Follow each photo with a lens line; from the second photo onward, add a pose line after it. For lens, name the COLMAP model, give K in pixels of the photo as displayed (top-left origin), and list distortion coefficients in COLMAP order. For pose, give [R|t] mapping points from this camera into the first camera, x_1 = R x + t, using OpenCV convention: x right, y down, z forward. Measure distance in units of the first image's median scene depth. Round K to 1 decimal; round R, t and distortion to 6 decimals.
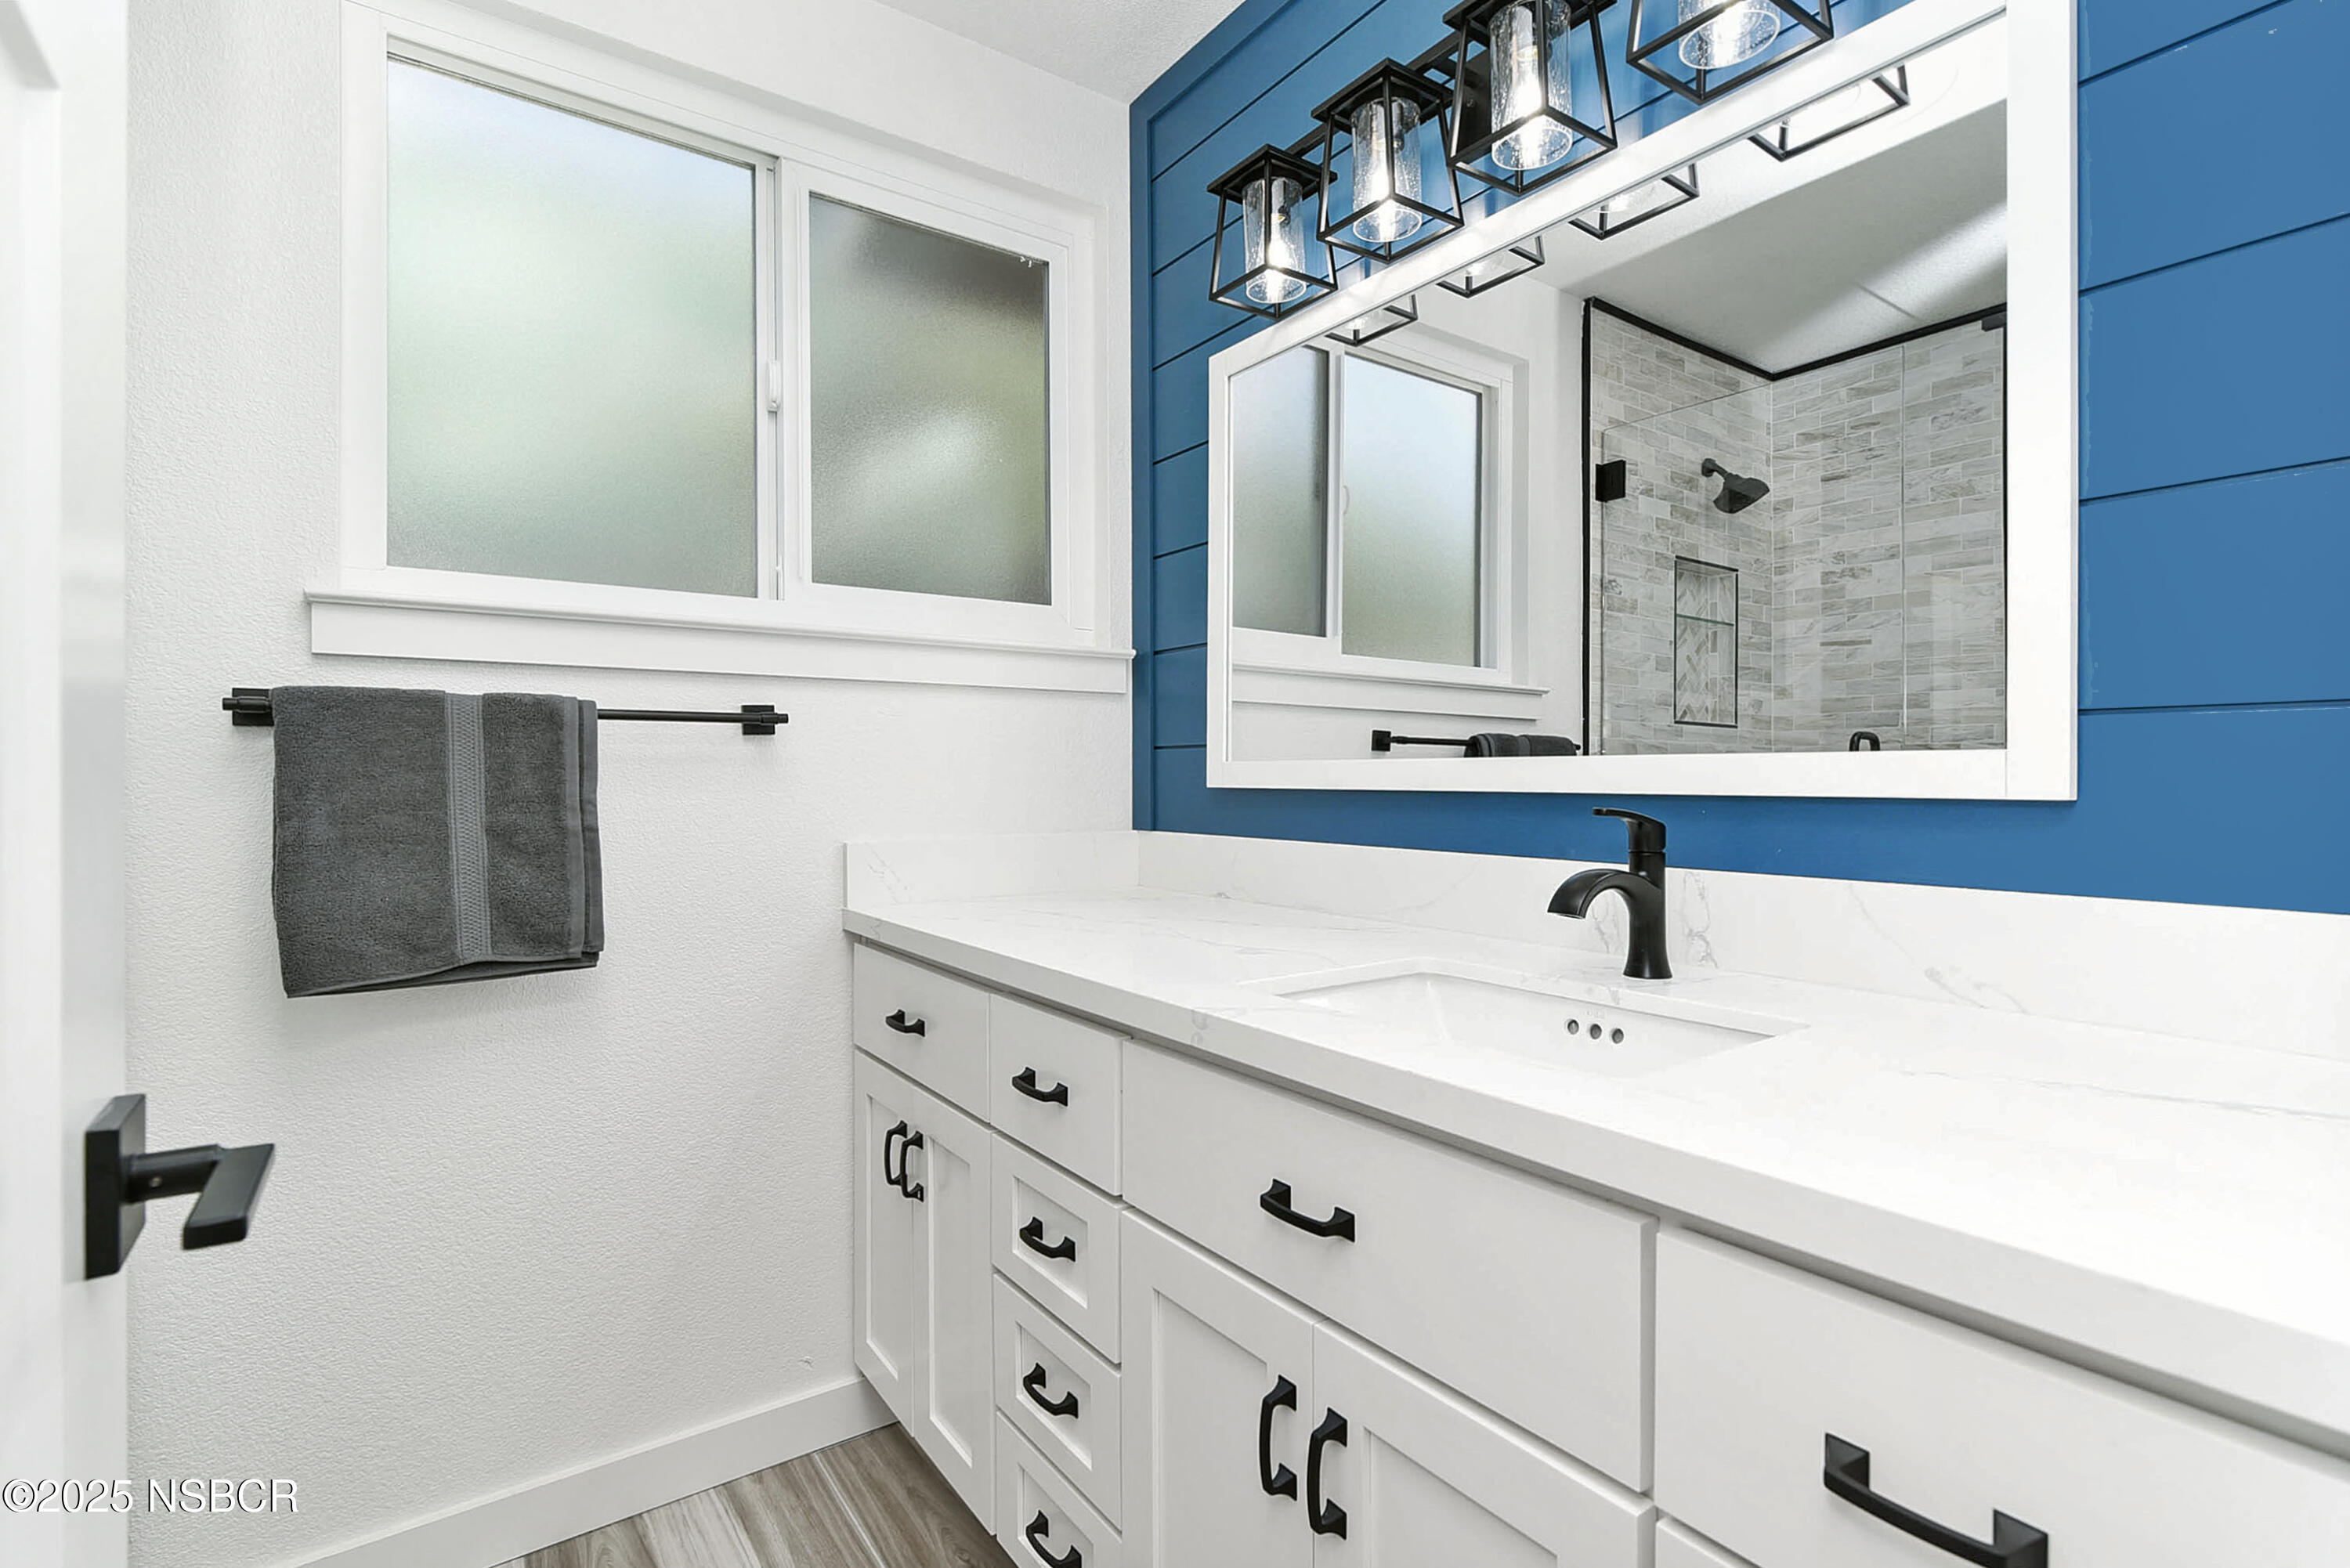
lens RADIAL K [[1090.0, 0, 1156.8], [0, 1090.0, 775.2], [0, 0, 1]] dist [-0.000963, -0.000095]
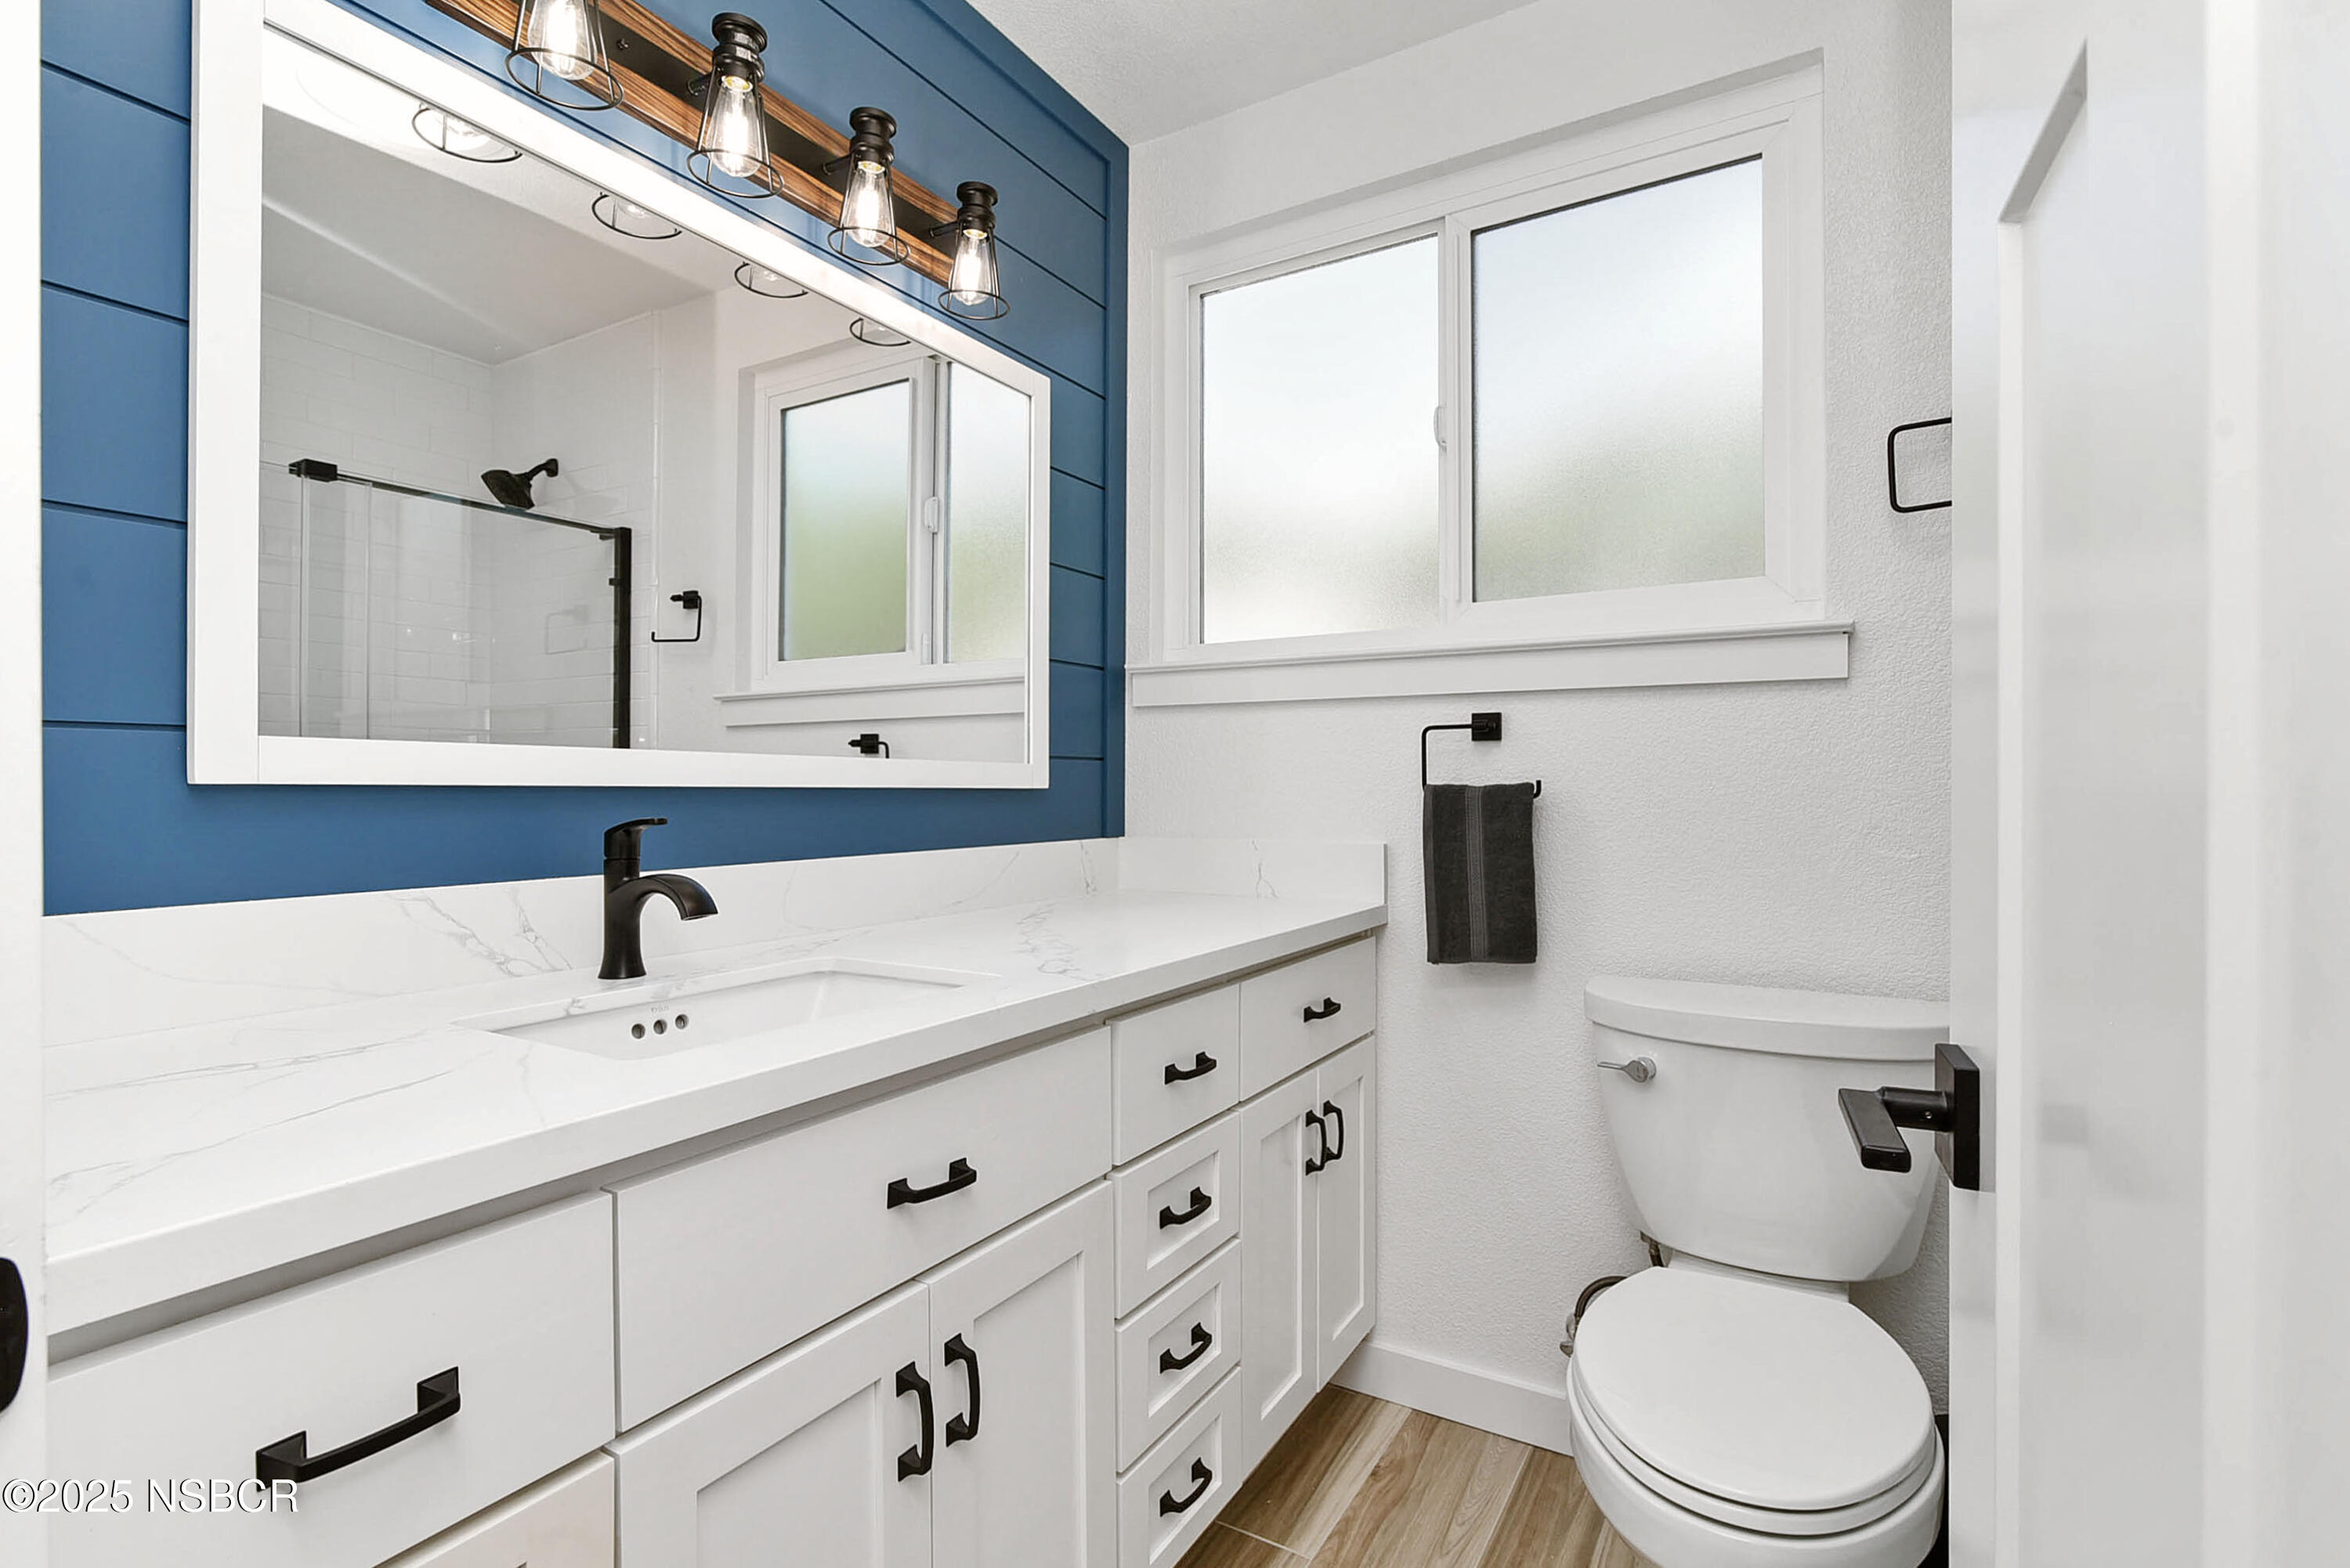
lens RADIAL K [[1090.0, 0, 1156.8], [0, 1090.0, 775.2], [0, 0, 1]] dist [-0.000963, -0.000095]
pose [[-0.391153, 0.004906, 0.920313, -1.401765], [0.000248, 0.999986, -0.005226, 0.007075], [-0.920326, -0.001816, -0.391148, 1.876052]]
